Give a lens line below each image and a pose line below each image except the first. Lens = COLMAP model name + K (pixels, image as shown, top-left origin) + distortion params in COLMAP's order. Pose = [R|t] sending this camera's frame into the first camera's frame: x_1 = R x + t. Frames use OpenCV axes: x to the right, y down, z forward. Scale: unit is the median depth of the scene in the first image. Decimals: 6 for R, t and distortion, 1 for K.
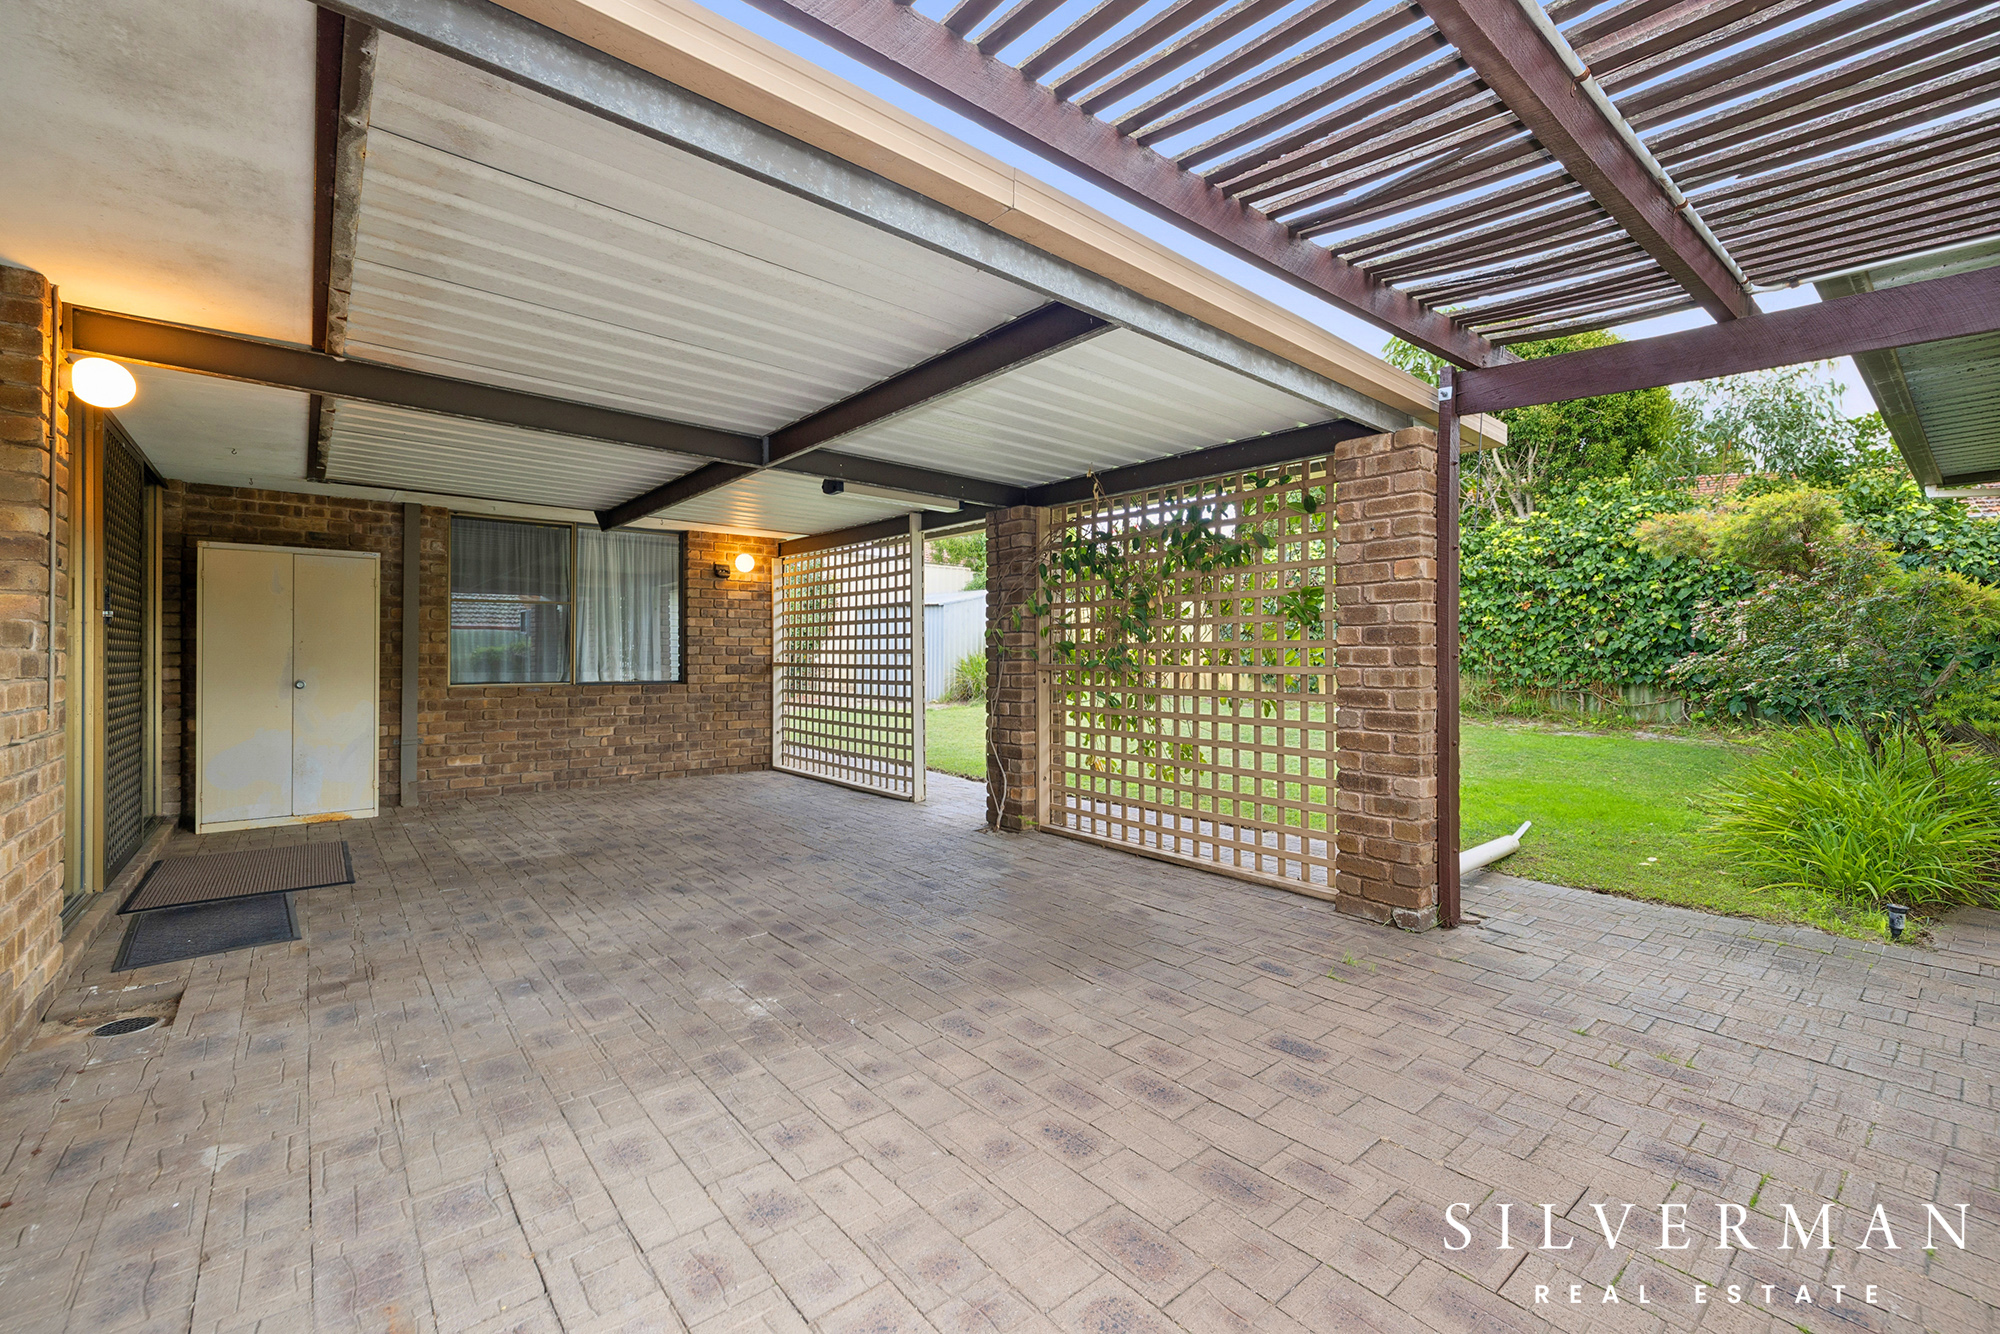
lens RADIAL K [[841.1, 0, 995.4], [0, 841.1, 654.8], [0, 0, 1]] dist [0.000833, -0.000563]
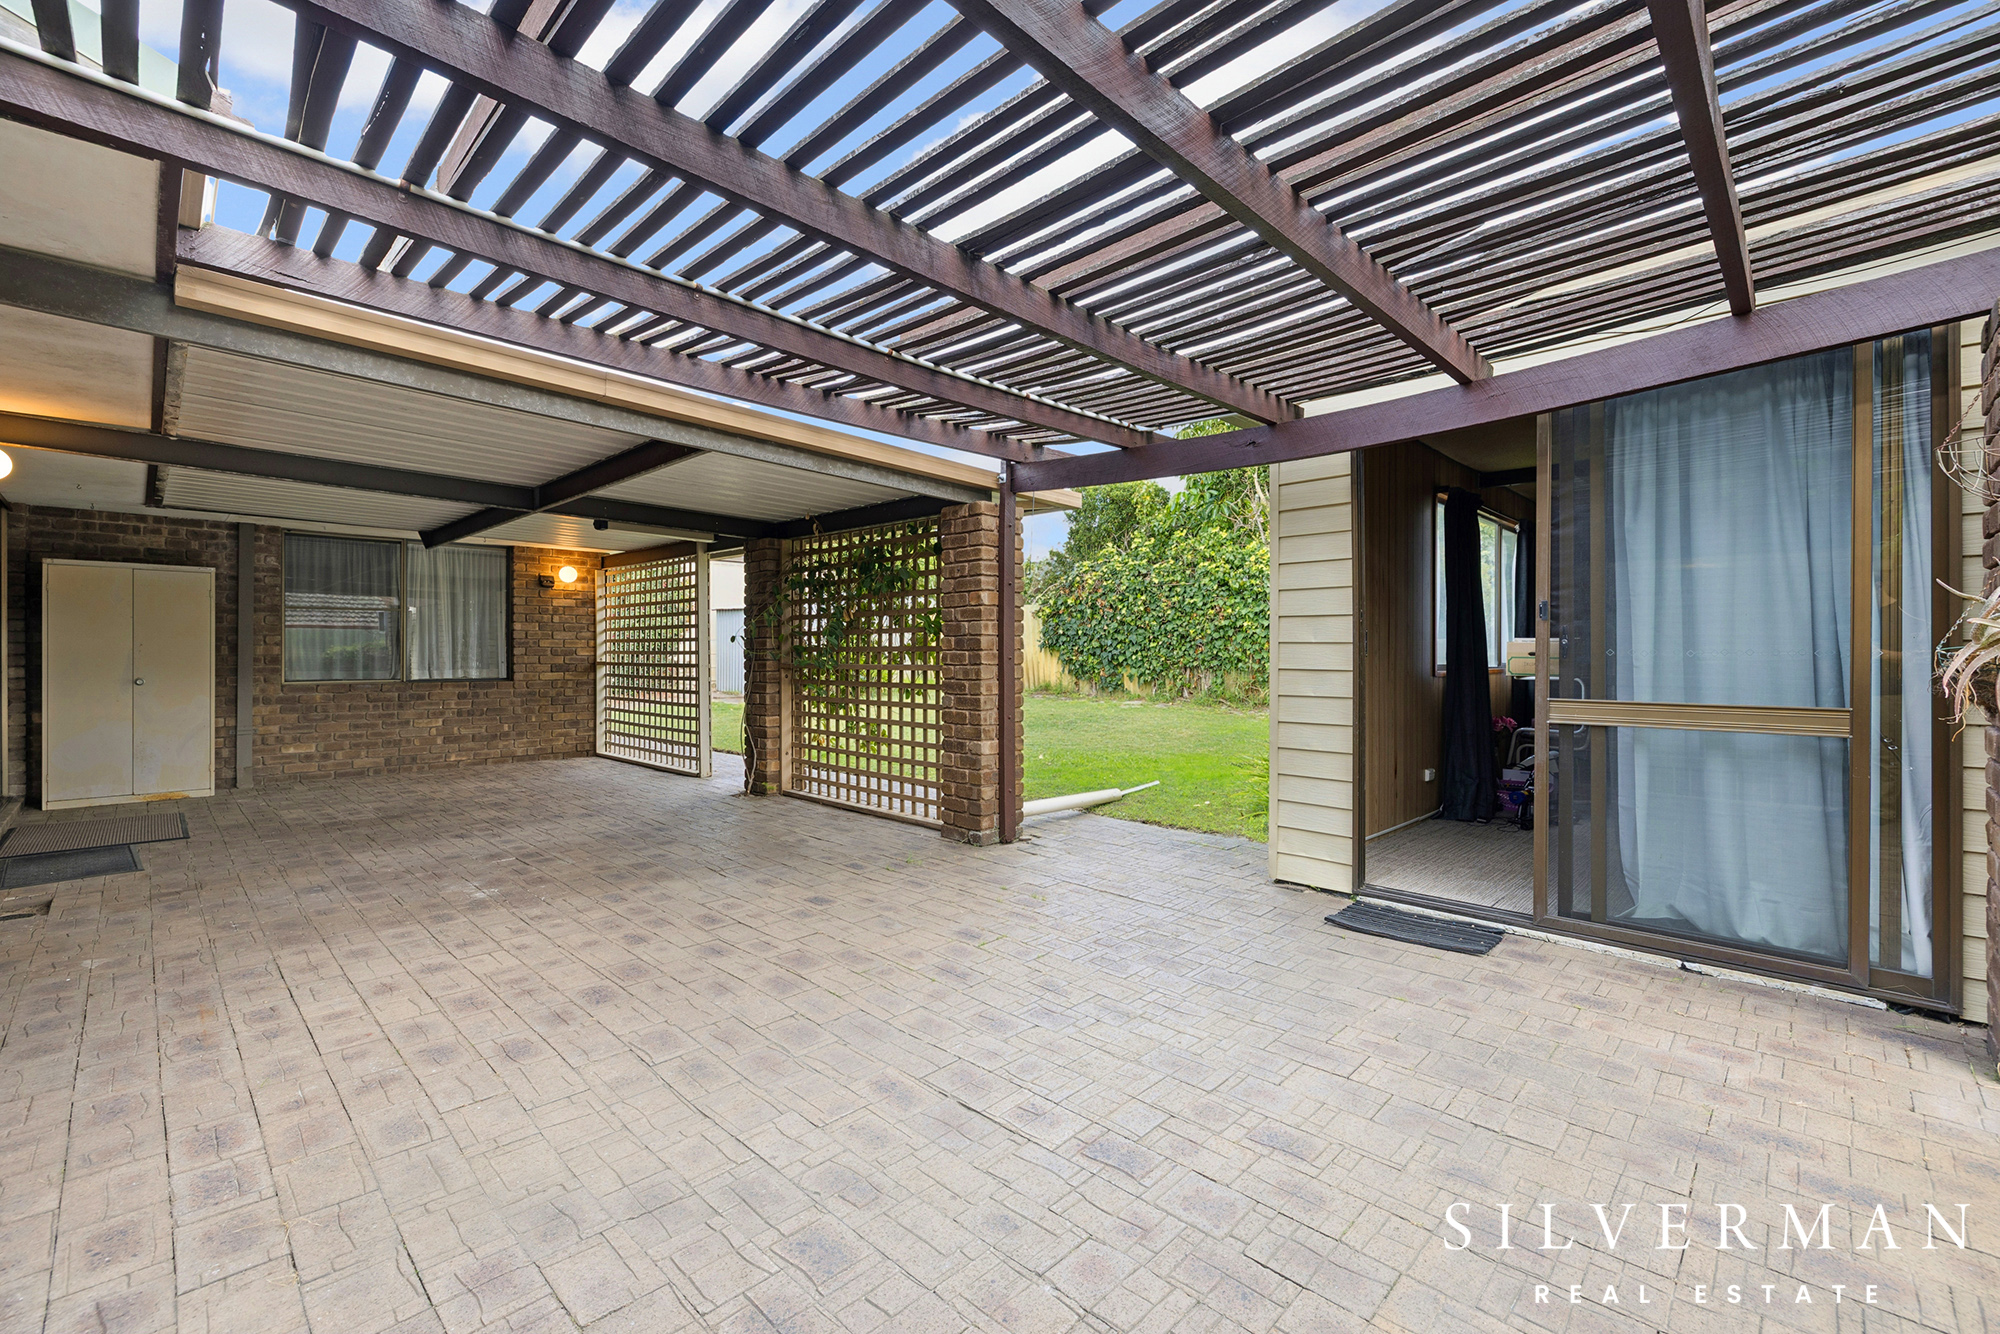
lens RADIAL K [[841.1, 0, 993.2], [0, 841.1, 657.2], [0, 0, 1]] dist [0.000833, -0.000563]
pose [[0.994491, -0.000580, 0.104824, 0.309833], [0.000040, 0.999987, 0.005151, -0.006058], [-0.104826, -0.005118, 0.994477, -0.385977]]
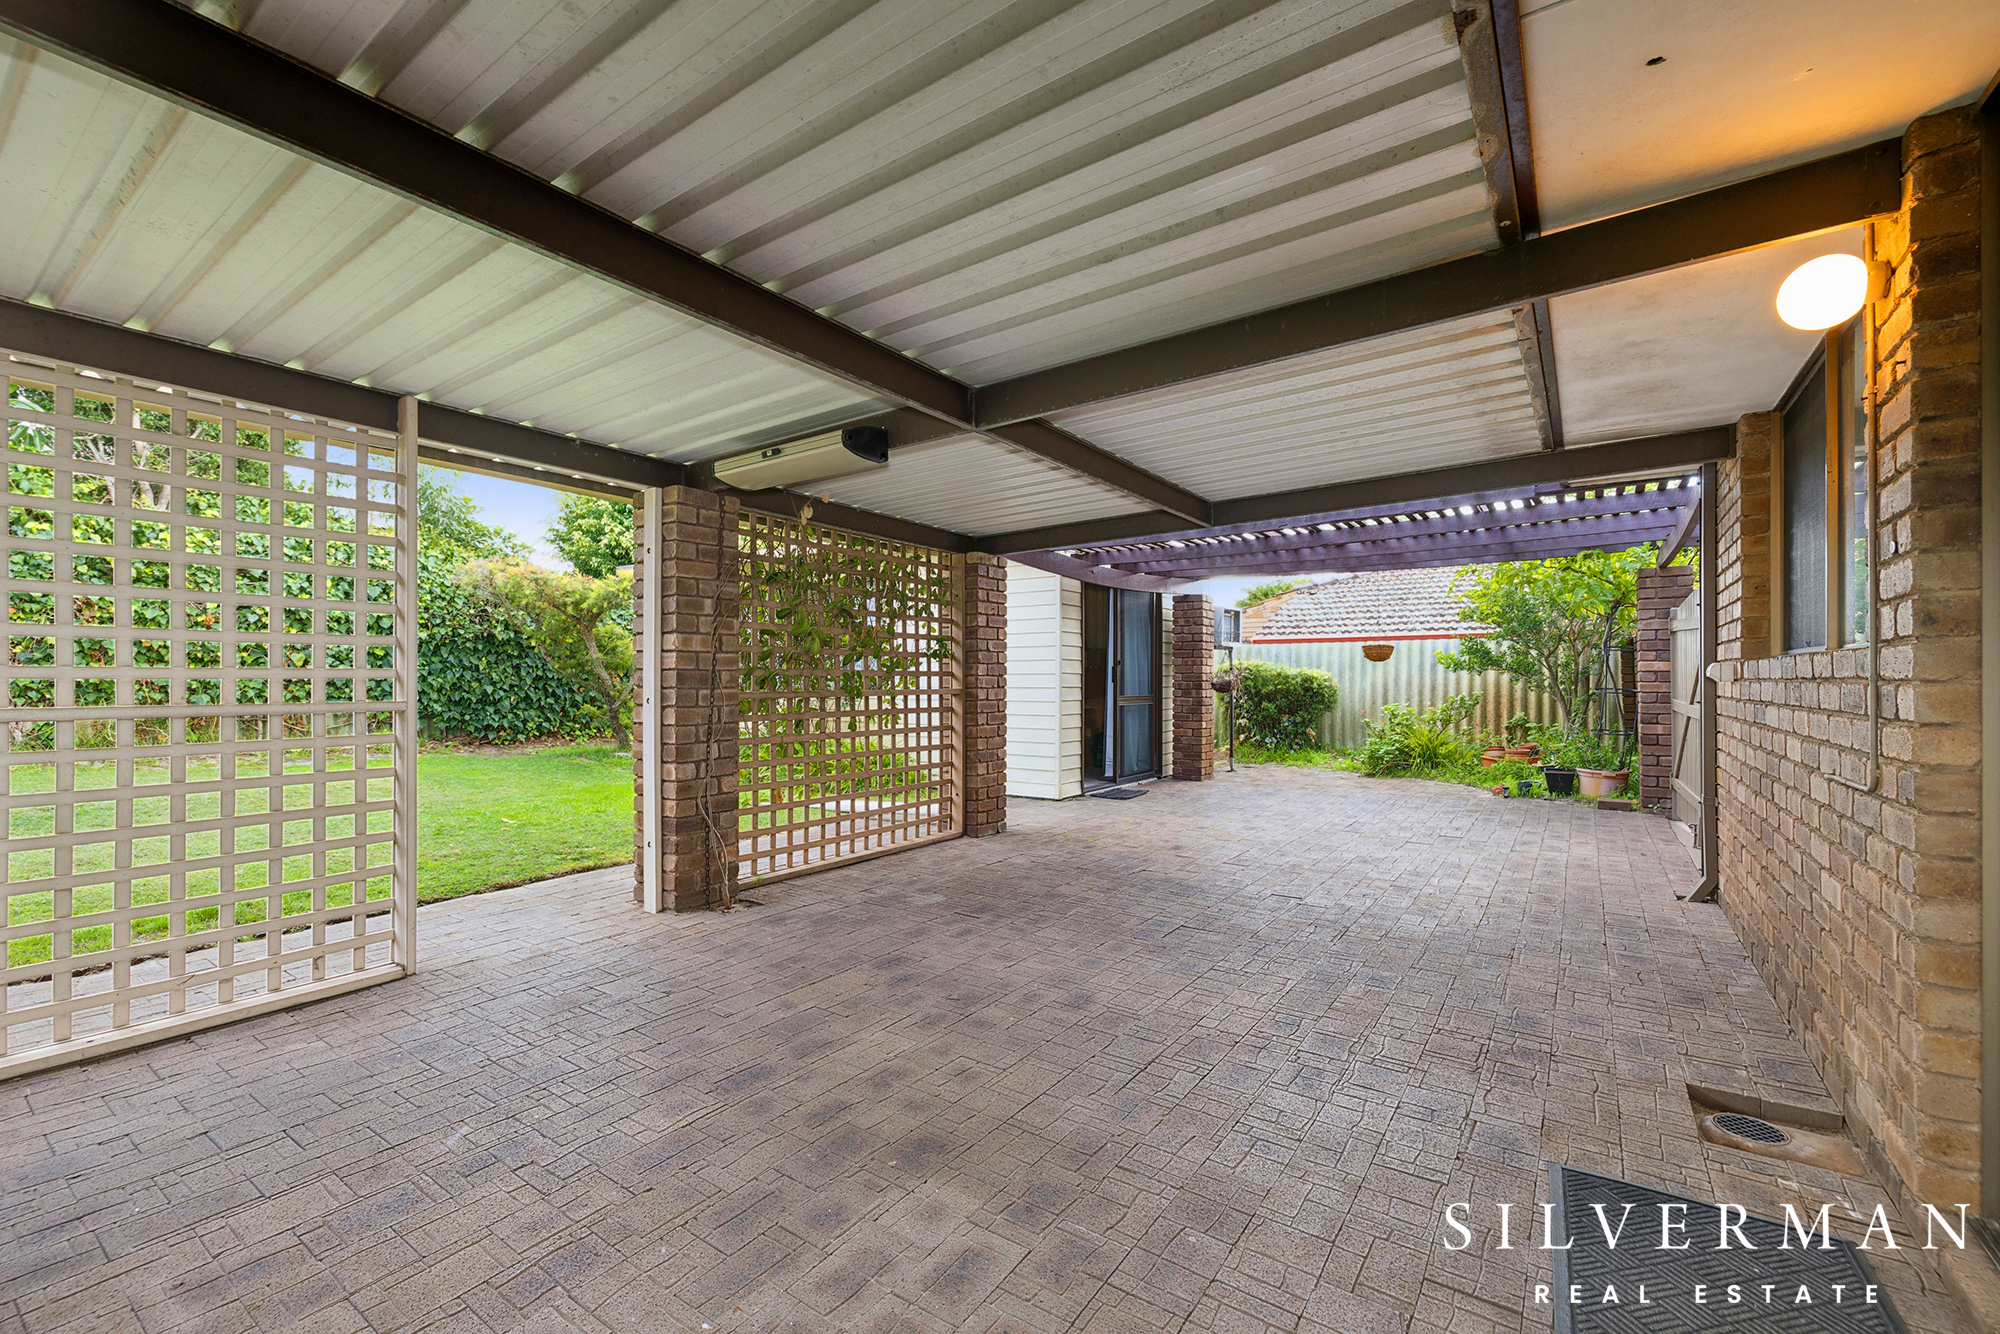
lens RADIAL K [[841.1, 0, 998.9], [0, 841.1, 672.7], [0, 0, 1]] dist [0.000833, -0.000563]
pose [[-0.258910, 0.006495, 0.965880, -1.134350], [-0.004142, 0.999961, -0.007835, -0.003738], [-0.965893, -0.006029, -0.258873, 1.326328]]
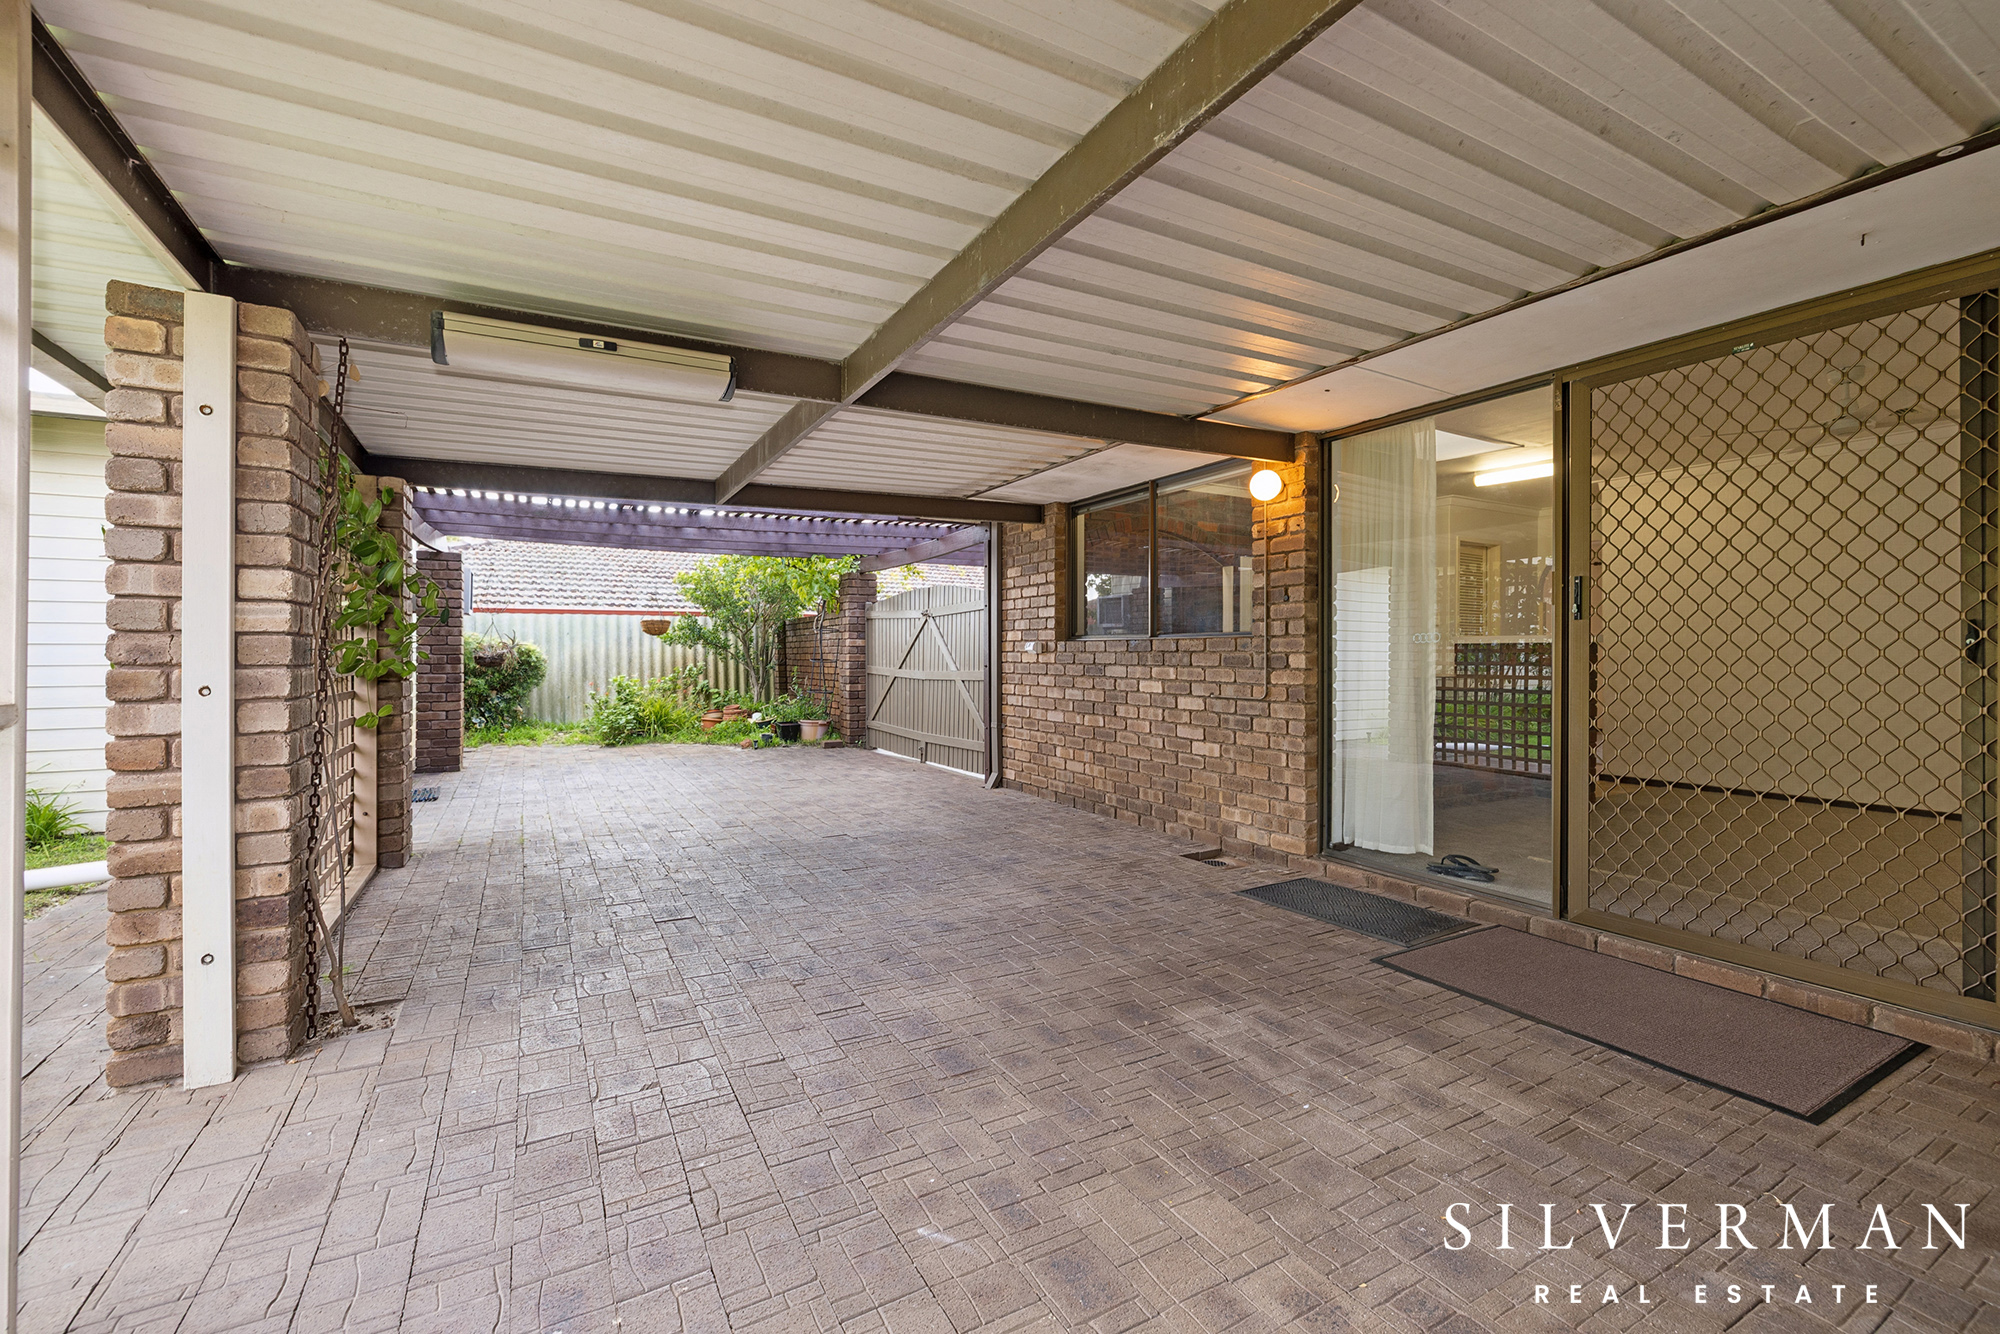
lens RADIAL K [[841.1, 0, 990.2], [0, 841.1, 654.2], [0, 0, 1]] dist [0.000833, -0.000563]
pose [[-0.982915, -0.001445, 0.184054, -0.633646], [-0.001766, 0.999997, -0.001577, -0.000074], [-0.184051, -0.001875, -0.982915, 1.919366]]
